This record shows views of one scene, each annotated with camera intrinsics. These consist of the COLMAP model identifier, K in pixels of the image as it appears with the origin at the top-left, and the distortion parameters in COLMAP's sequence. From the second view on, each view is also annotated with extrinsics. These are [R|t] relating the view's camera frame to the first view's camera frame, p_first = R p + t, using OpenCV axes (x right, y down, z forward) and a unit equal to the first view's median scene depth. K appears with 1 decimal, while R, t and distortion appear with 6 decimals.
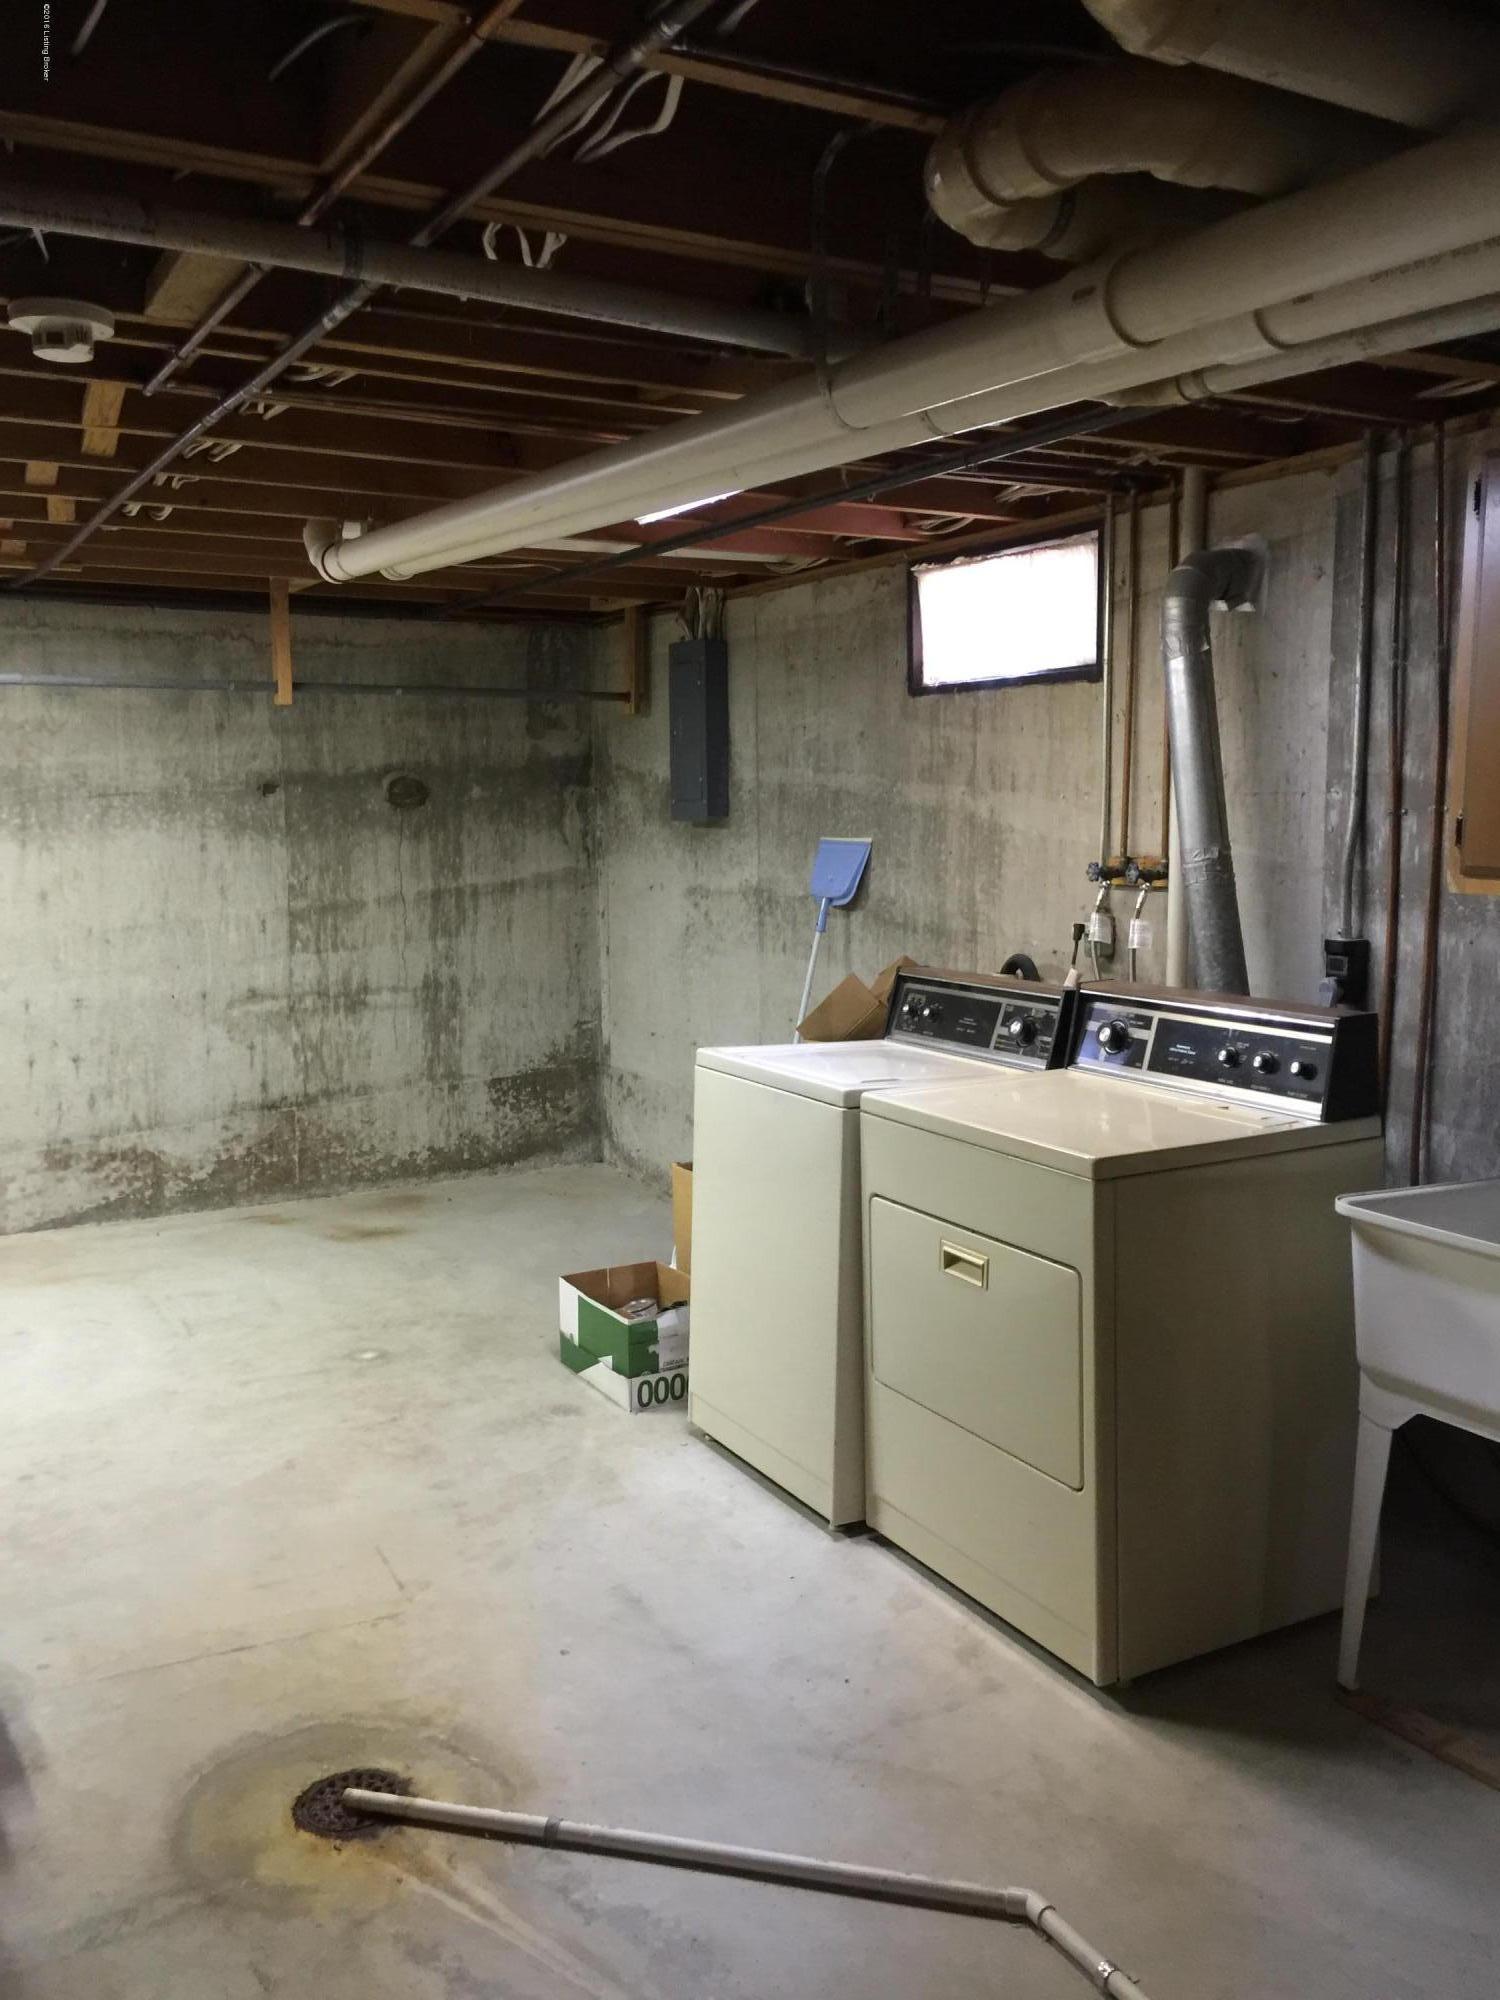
lens RADIAL K [[1701.1, 0, 750.0], [0, 1701.1, 1000.0], [0, 0, 1]] dist [-0.005673, -0.000332]
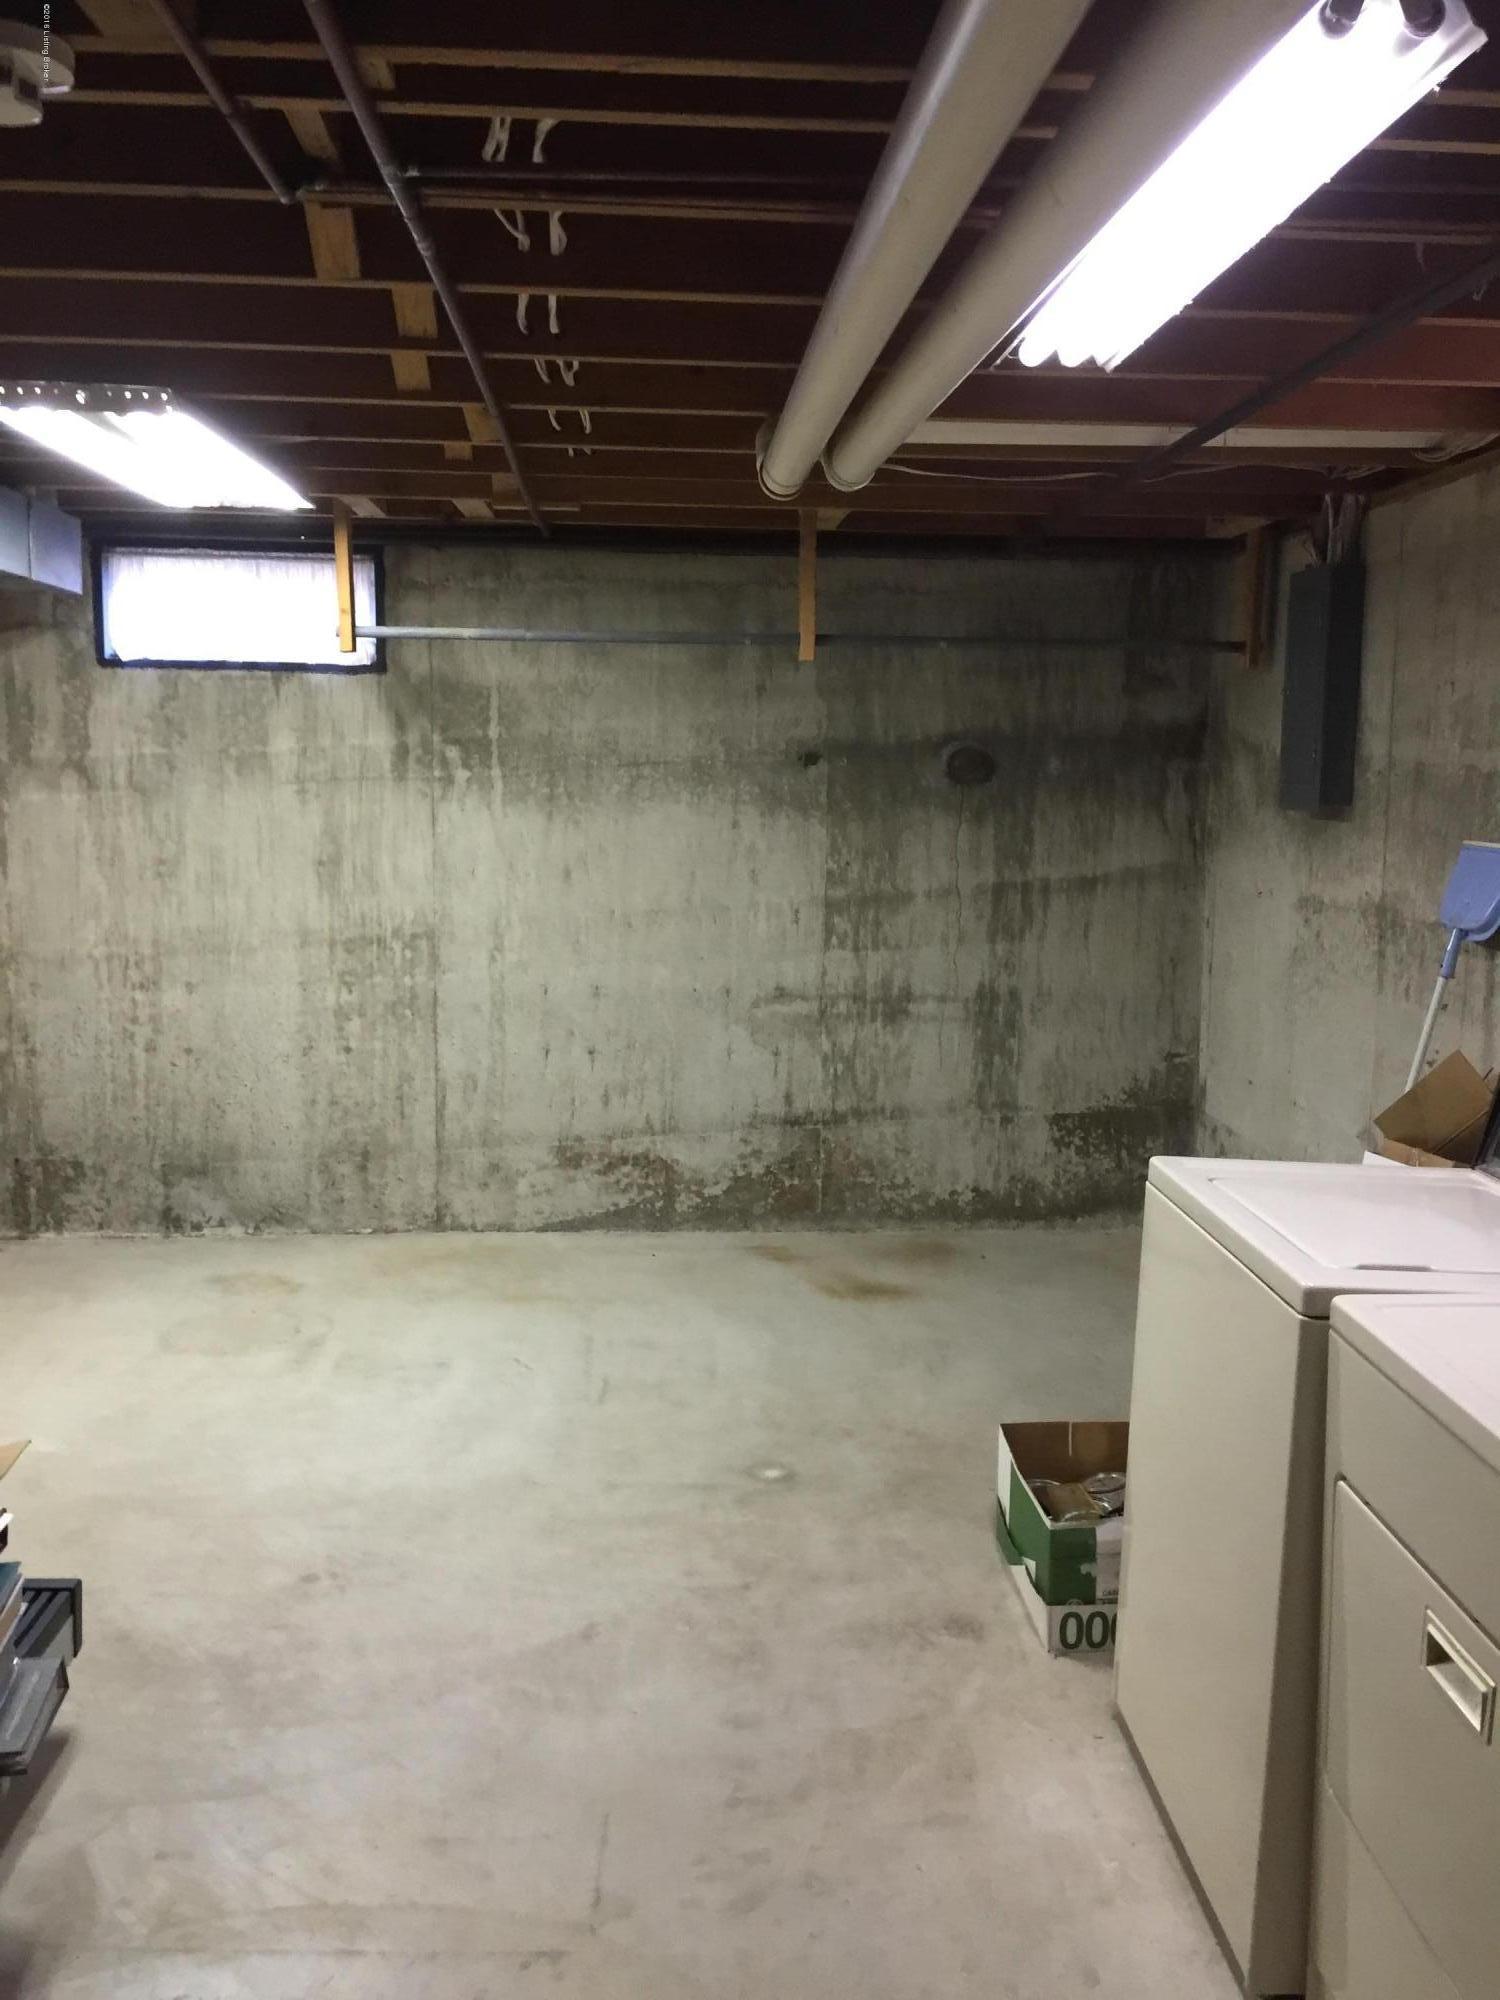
lens RADIAL K [[1692.6, 0, 751.1], [0, 1692.6, 967.0], [0, 0, 1]] dist [0.046599, 0.000691]
pose [[0.898287, 0.066733, -0.434312, 0.074311], [-0.066067, 0.997676, 0.016649, -0.031141], [0.434414, 0.013738, 0.900609, 0.210339]]
